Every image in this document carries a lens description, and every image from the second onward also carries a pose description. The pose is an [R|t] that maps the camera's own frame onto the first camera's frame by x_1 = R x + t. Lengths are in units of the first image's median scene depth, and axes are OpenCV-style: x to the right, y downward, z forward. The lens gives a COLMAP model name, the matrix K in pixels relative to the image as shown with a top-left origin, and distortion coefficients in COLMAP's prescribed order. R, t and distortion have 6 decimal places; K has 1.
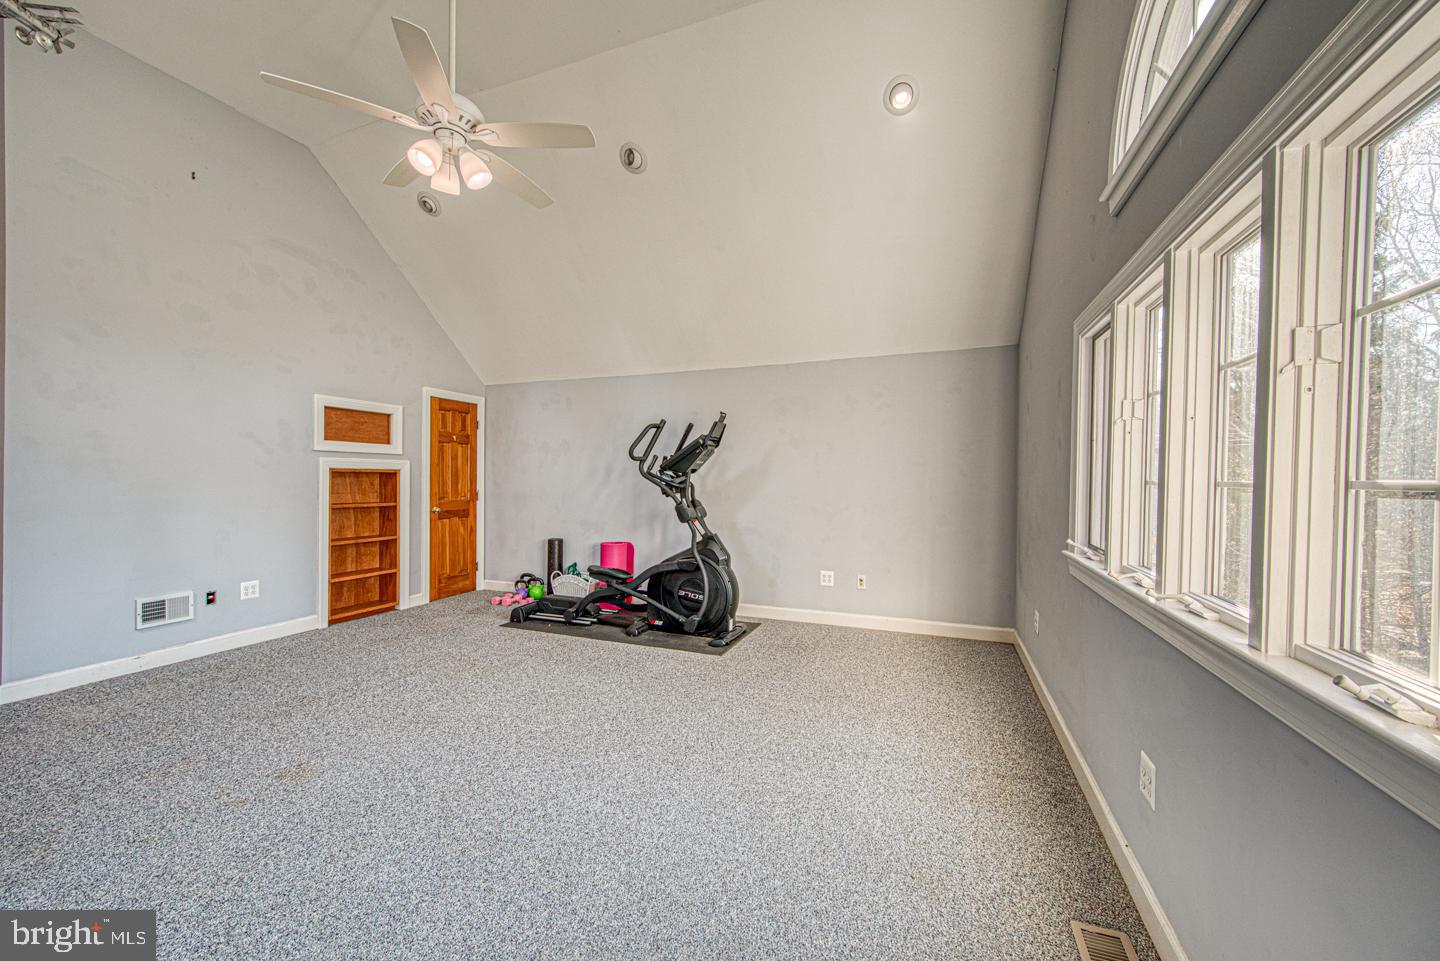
lens RADIAL K [[554.5, 0, 717.5], [0, 554.5, 484.8], [0, 0, 1]] dist [0.002868, -0.000888]
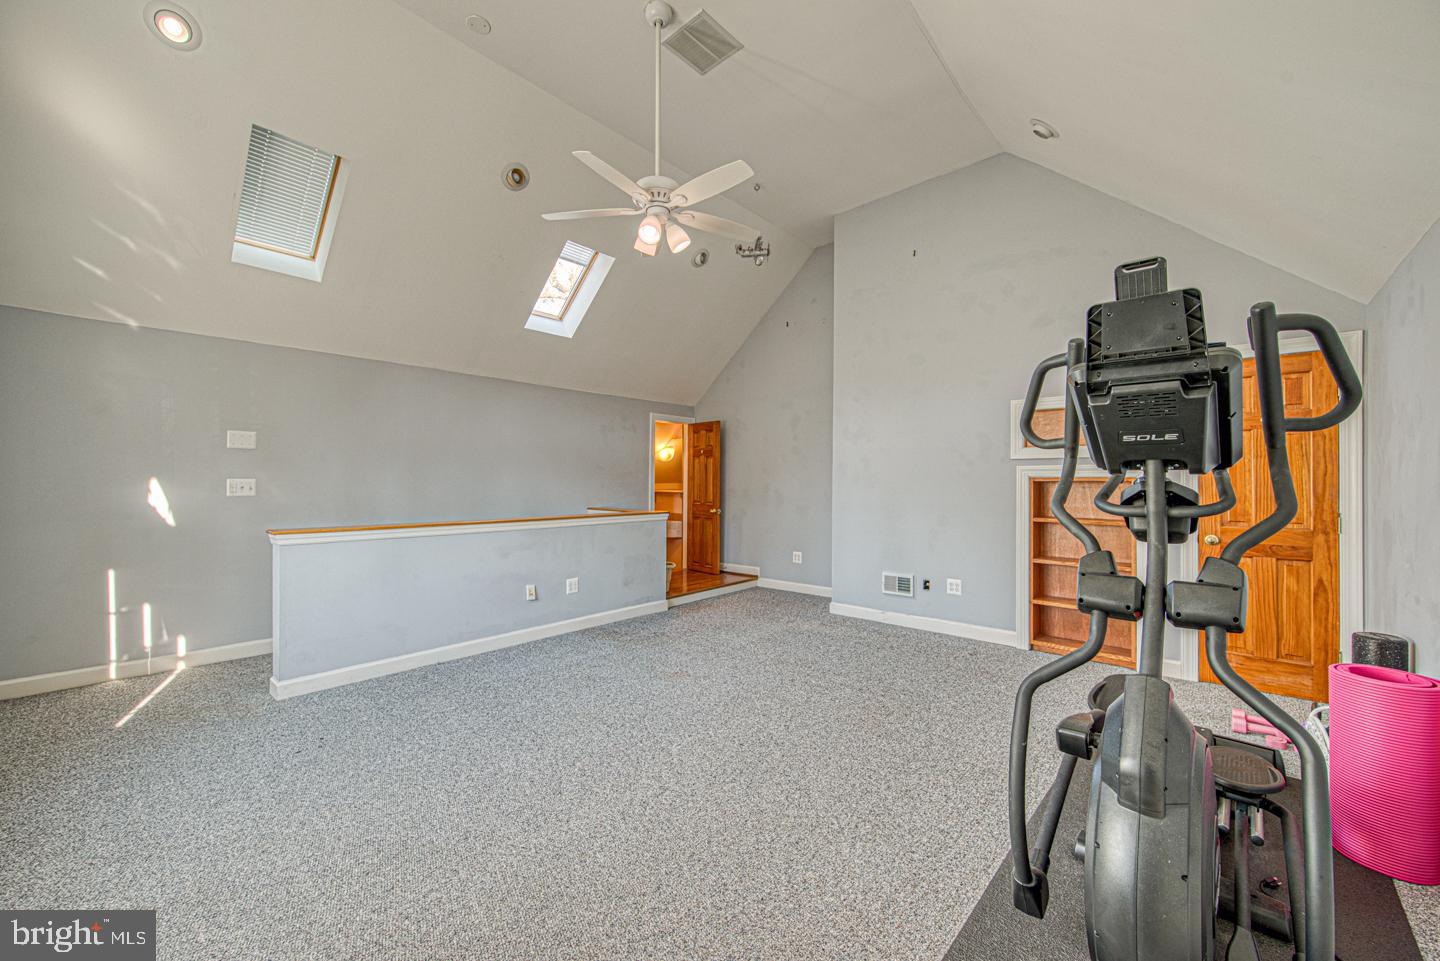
lens RADIAL K [[554.5, 0, 716.8], [0, 554.5, 480.4], [0, 0, 1]] dist [0.002868, -0.000888]
pose [[-0.365553, -0.005002, -0.930777, 0.382732], [-0.011206, 0.999937, -0.000972, -0.020503], [0.930723, 0.010075, -0.365585, 0.957394]]
